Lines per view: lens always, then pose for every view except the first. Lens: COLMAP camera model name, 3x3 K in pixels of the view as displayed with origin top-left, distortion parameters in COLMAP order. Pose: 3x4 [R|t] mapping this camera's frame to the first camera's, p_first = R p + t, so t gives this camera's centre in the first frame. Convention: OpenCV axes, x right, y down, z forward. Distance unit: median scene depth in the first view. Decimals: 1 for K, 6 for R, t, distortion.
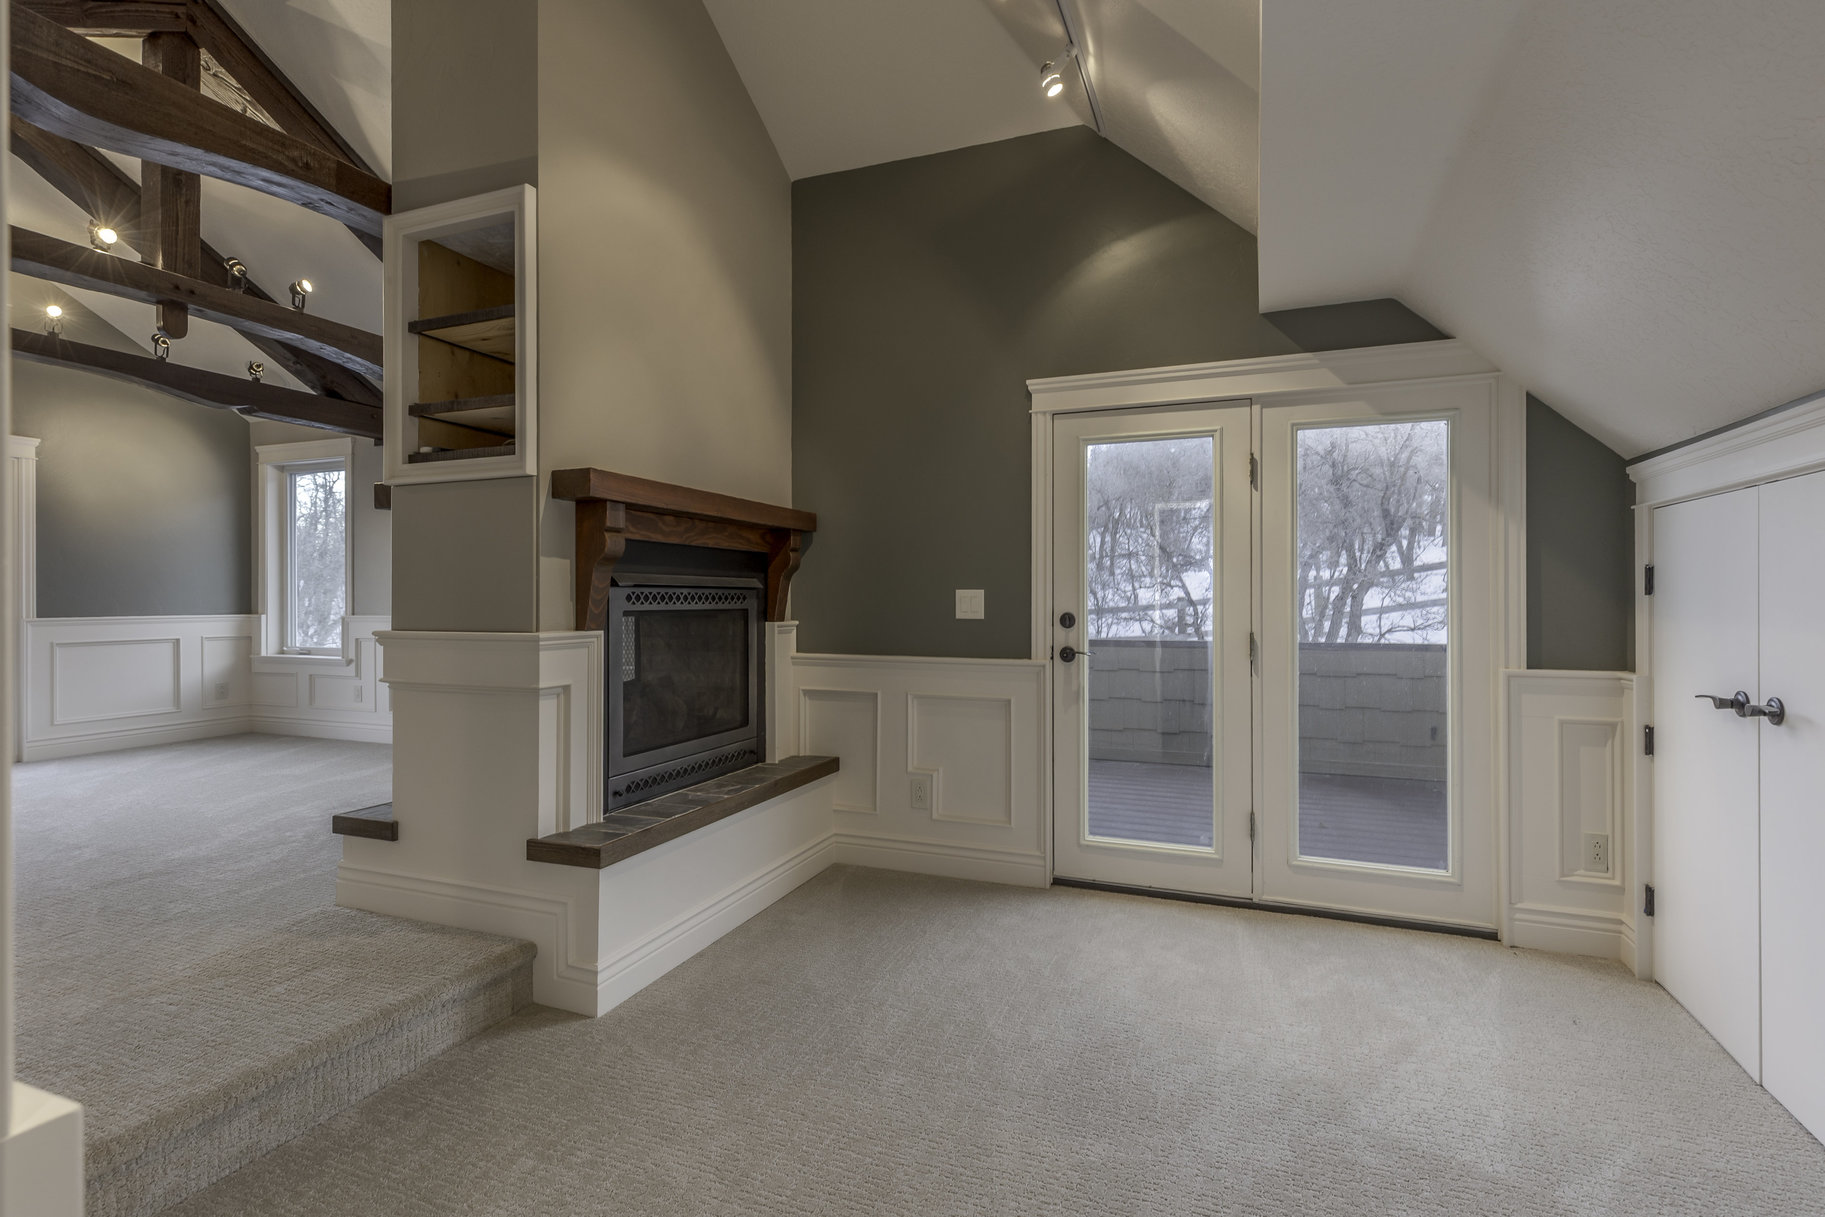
lens RADIAL K [[854.2, 0, 912.5], [0, 854.2, 608.5], [0, 0, 1]] dist [0.000703, 0.000293]
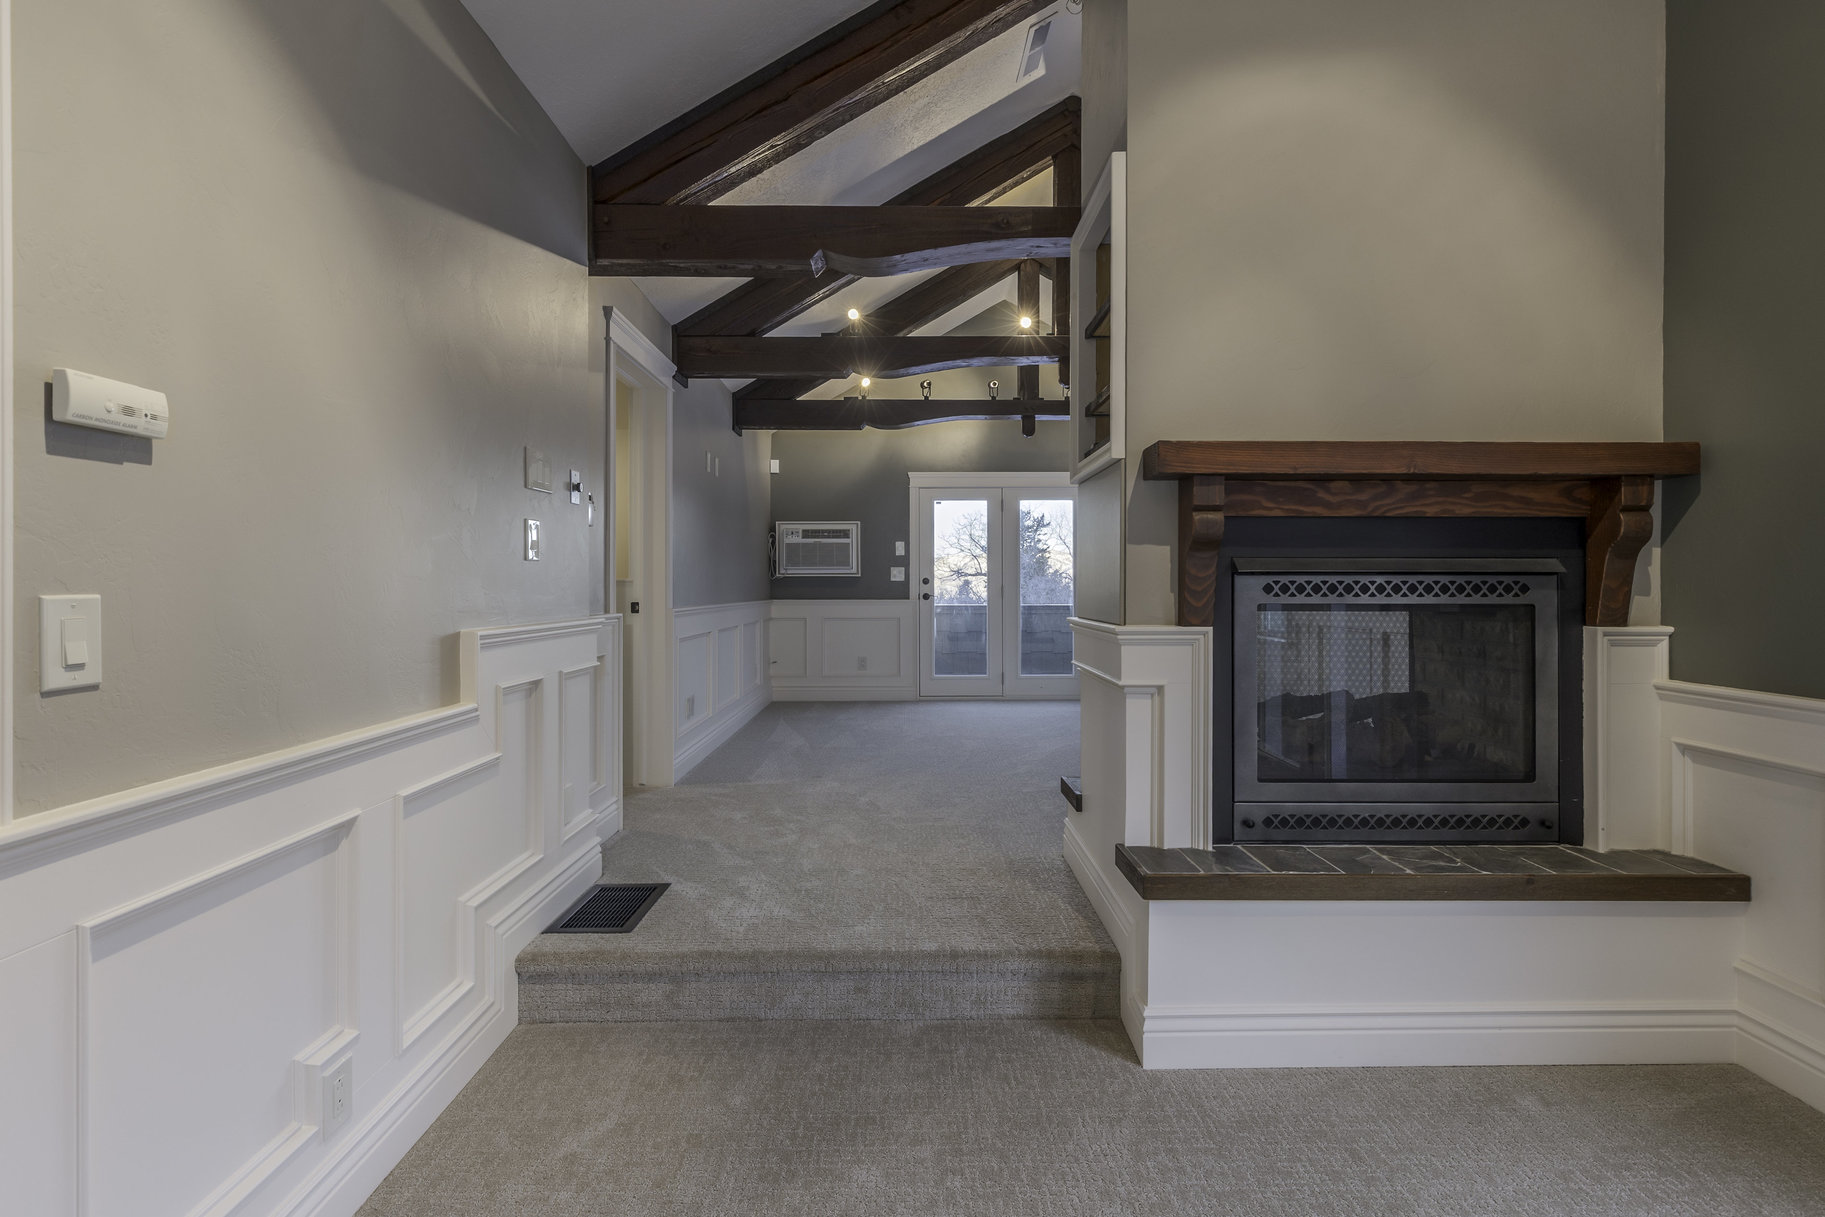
lens RADIAL K [[837.0, 0, 915.7], [0, 837.0, 594.4], [0, 0, 1]] dist [0.001698, 0.000308]
pose [[0.370052, 0.008087, -0.928976, 0.266499], [-0.010371, 0.999936, 0.004573, -0.006487], [0.928953, 0.007943, 0.370112, 0.363110]]
